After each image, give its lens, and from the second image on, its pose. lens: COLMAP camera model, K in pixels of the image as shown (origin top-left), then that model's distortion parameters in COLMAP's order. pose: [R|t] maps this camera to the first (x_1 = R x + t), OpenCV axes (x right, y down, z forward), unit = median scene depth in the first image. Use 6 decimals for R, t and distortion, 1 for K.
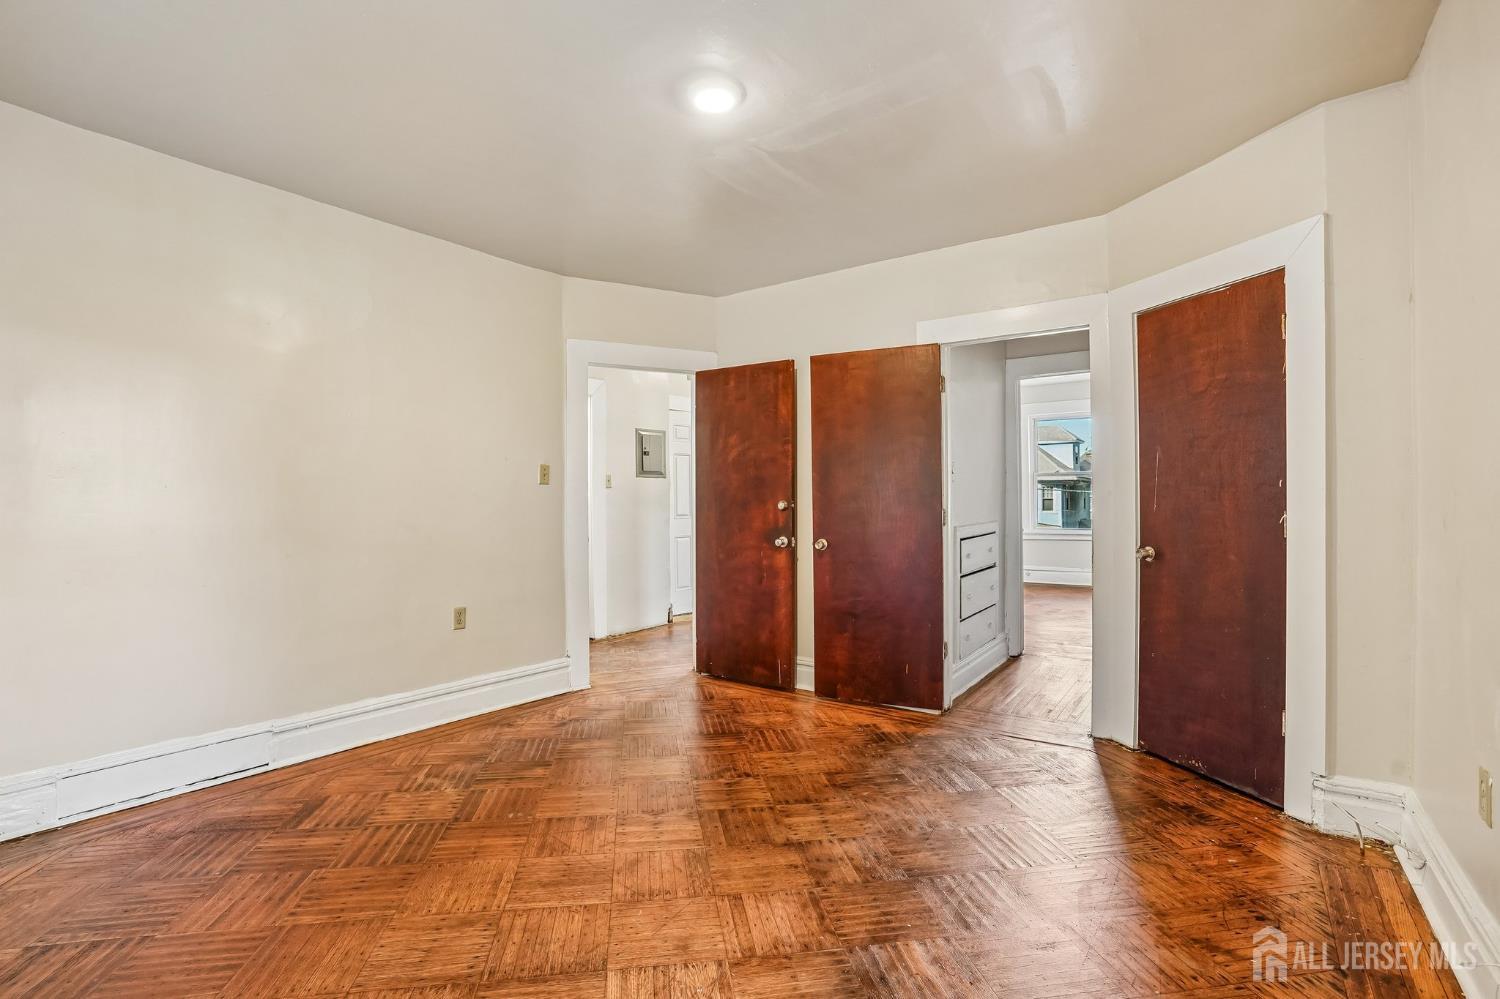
lens RADIAL K [[703.8, 0, 749.2], [0, 703.8, 493.1], [0, 0, 1]] dist [-0.077933, 0.033061]
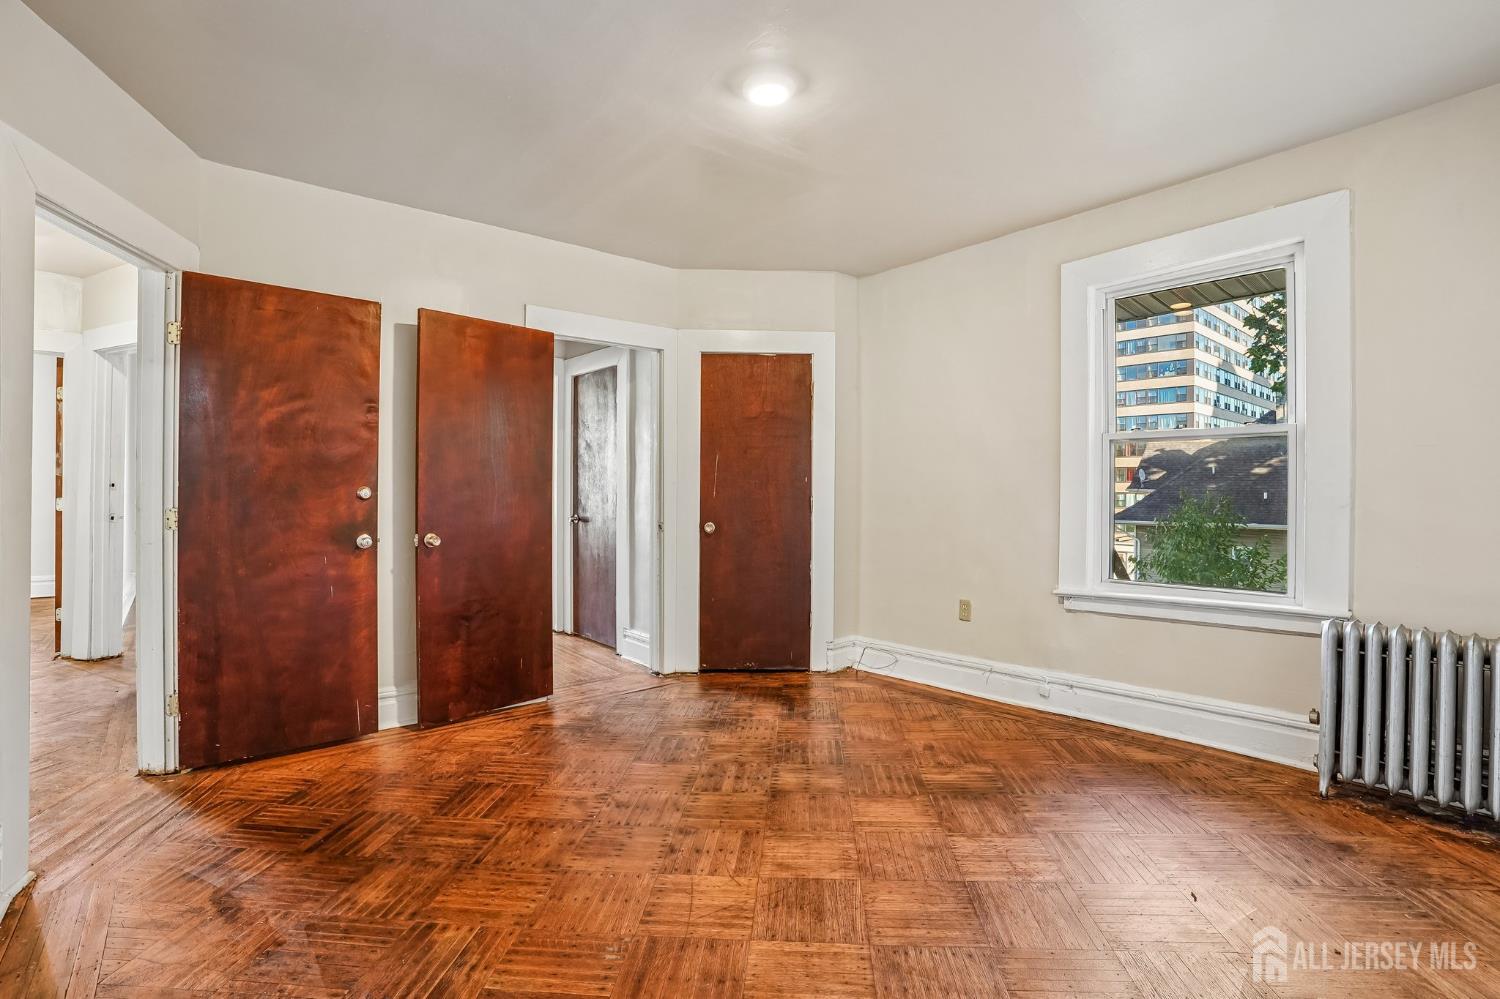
lens RADIAL K [[703.8, 0, 749.2], [0, 703.8, 493.1], [0, 0, 1]] dist [-0.077933, 0.033061]
pose [[0.236232, 0.001993, 0.971695, -0.596321], [-0.013829, 0.999904, 0.001311, 0.011350], [-0.971598, -0.013747, 0.236237, 0.446617]]
